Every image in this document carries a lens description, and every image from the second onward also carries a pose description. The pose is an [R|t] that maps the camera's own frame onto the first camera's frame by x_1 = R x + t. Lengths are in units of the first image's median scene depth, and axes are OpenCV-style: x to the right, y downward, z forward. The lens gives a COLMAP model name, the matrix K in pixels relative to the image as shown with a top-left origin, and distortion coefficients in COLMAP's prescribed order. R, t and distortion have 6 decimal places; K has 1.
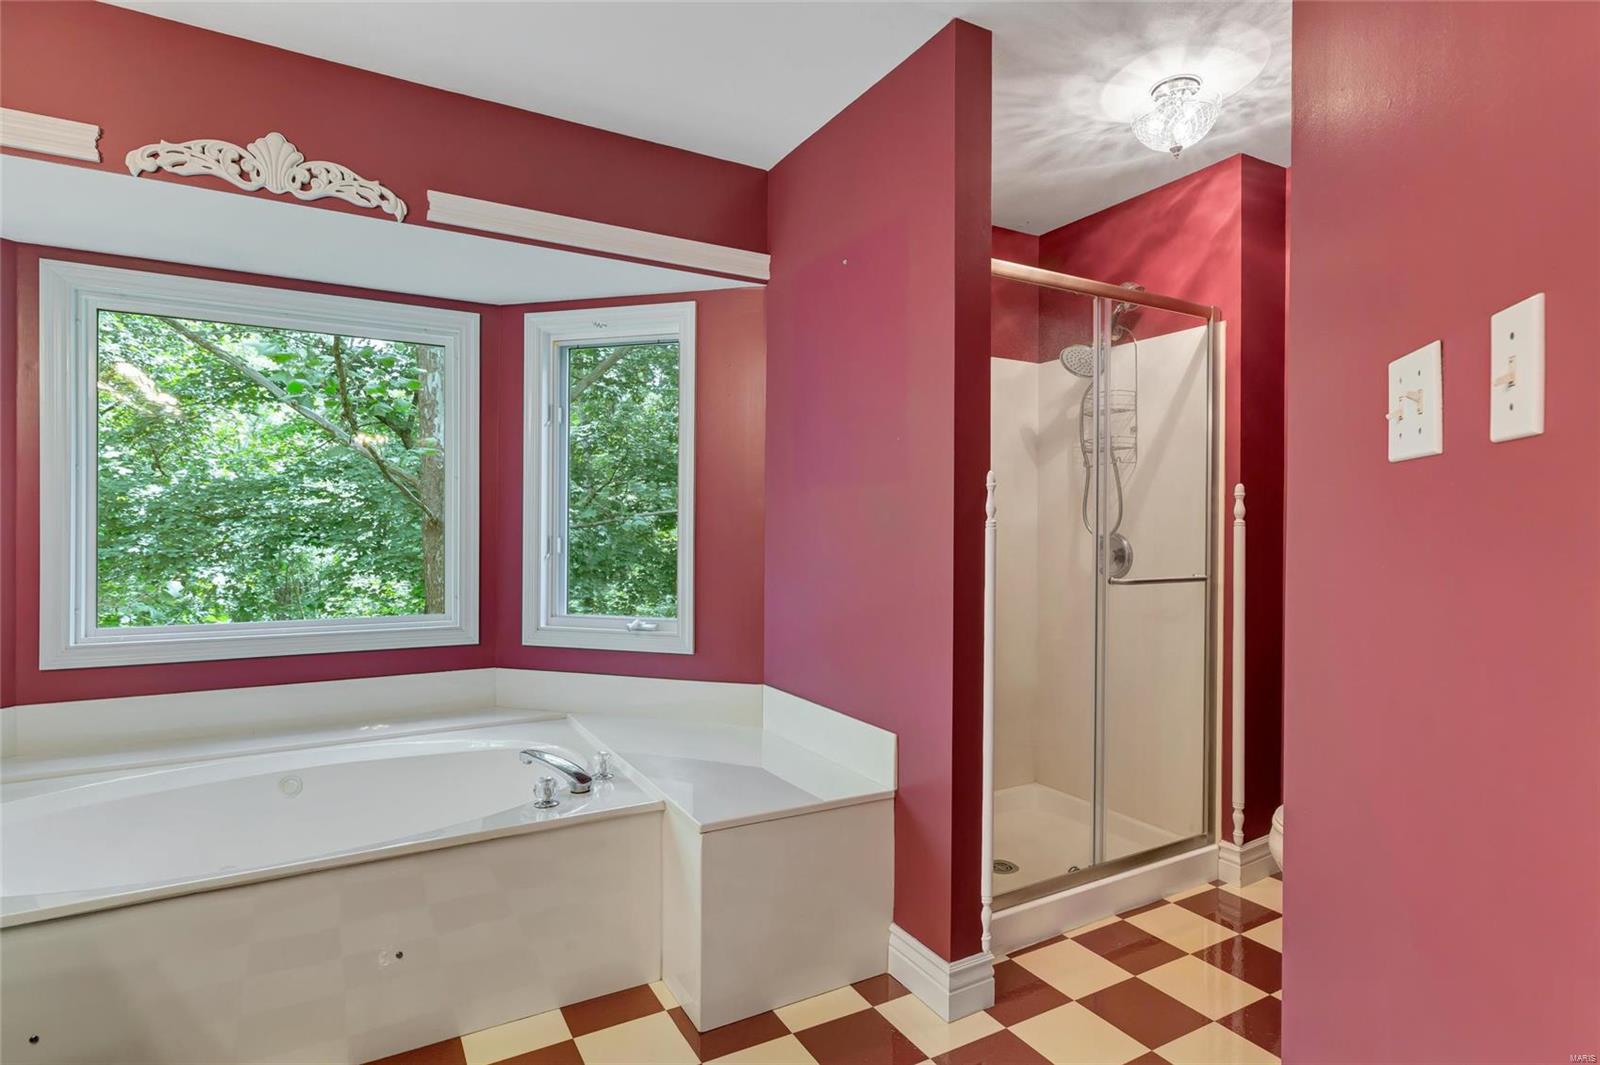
lens RADIAL K [[811.7, 0, 801.2], [0, 811.7, 527.4], [0, 0, 1]] dist [0.000578, -0.001060]
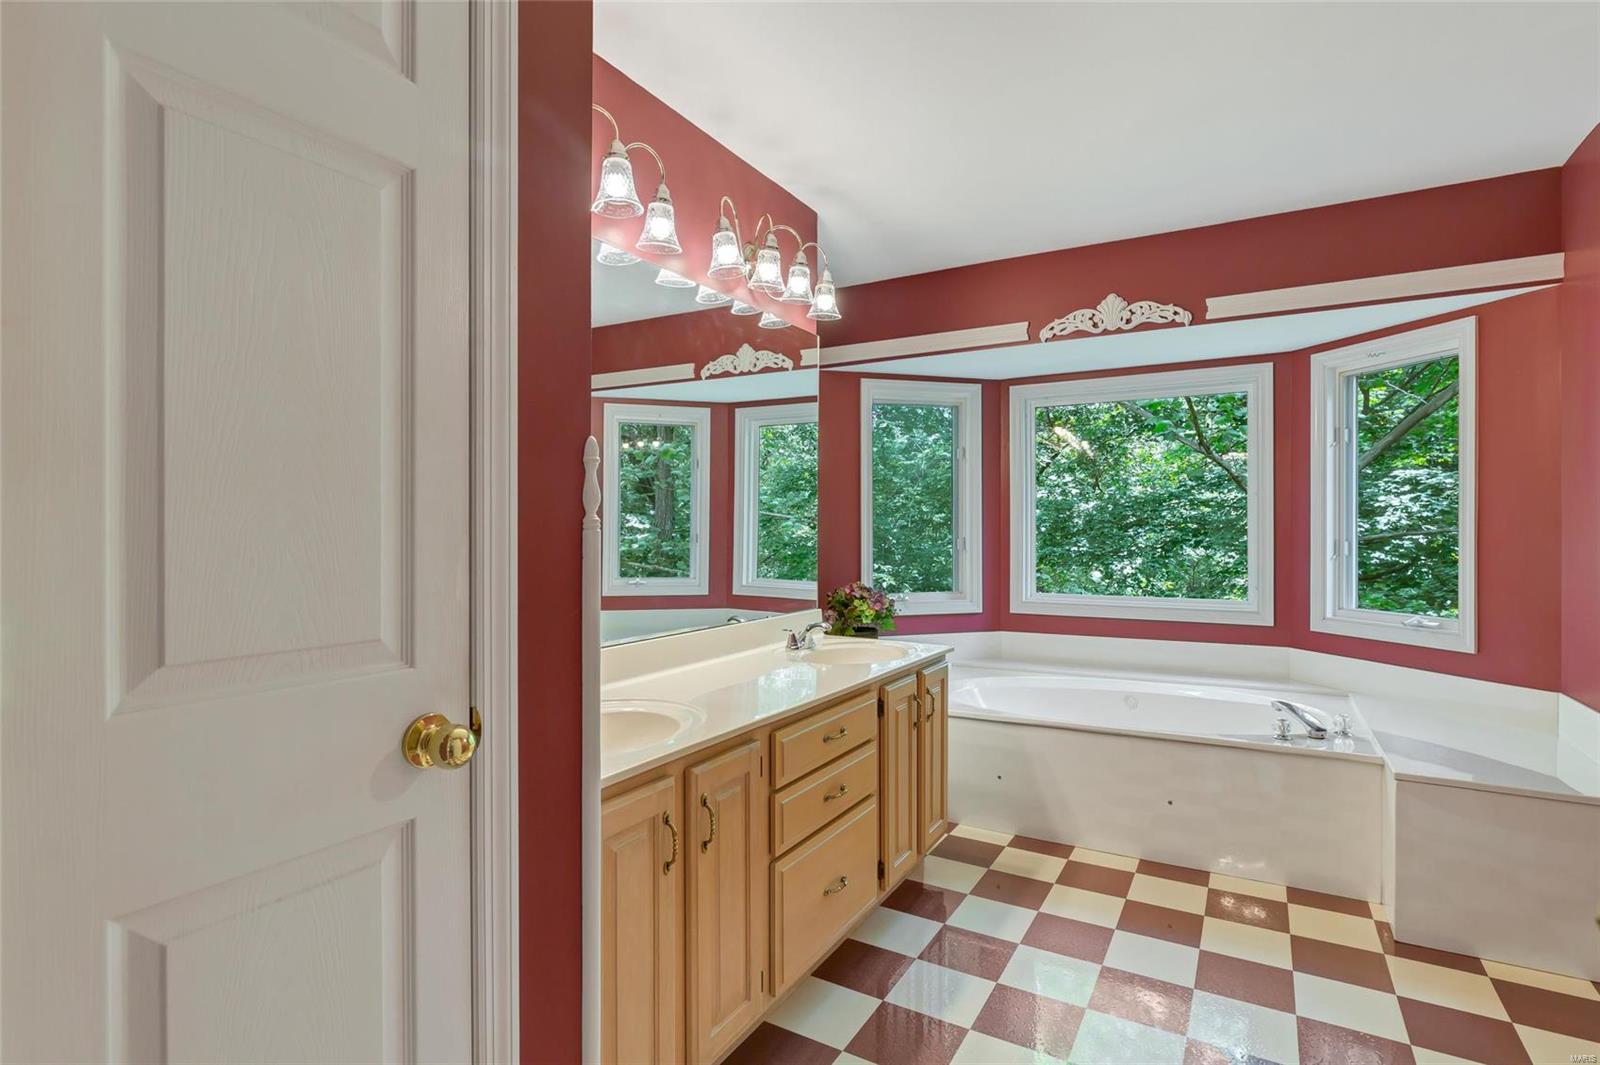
lens RADIAL K [[811.7, 0, 800.0], [0, 811.7, 531.5], [0, 0, 1]] dist [0.000578, -0.001060]
pose [[0.506929, -0.004863, -0.861974, 0.328379], [0.005045, 0.999984, -0.002674, -0.002715], [0.861973, -0.002993, 0.506945, -0.278422]]
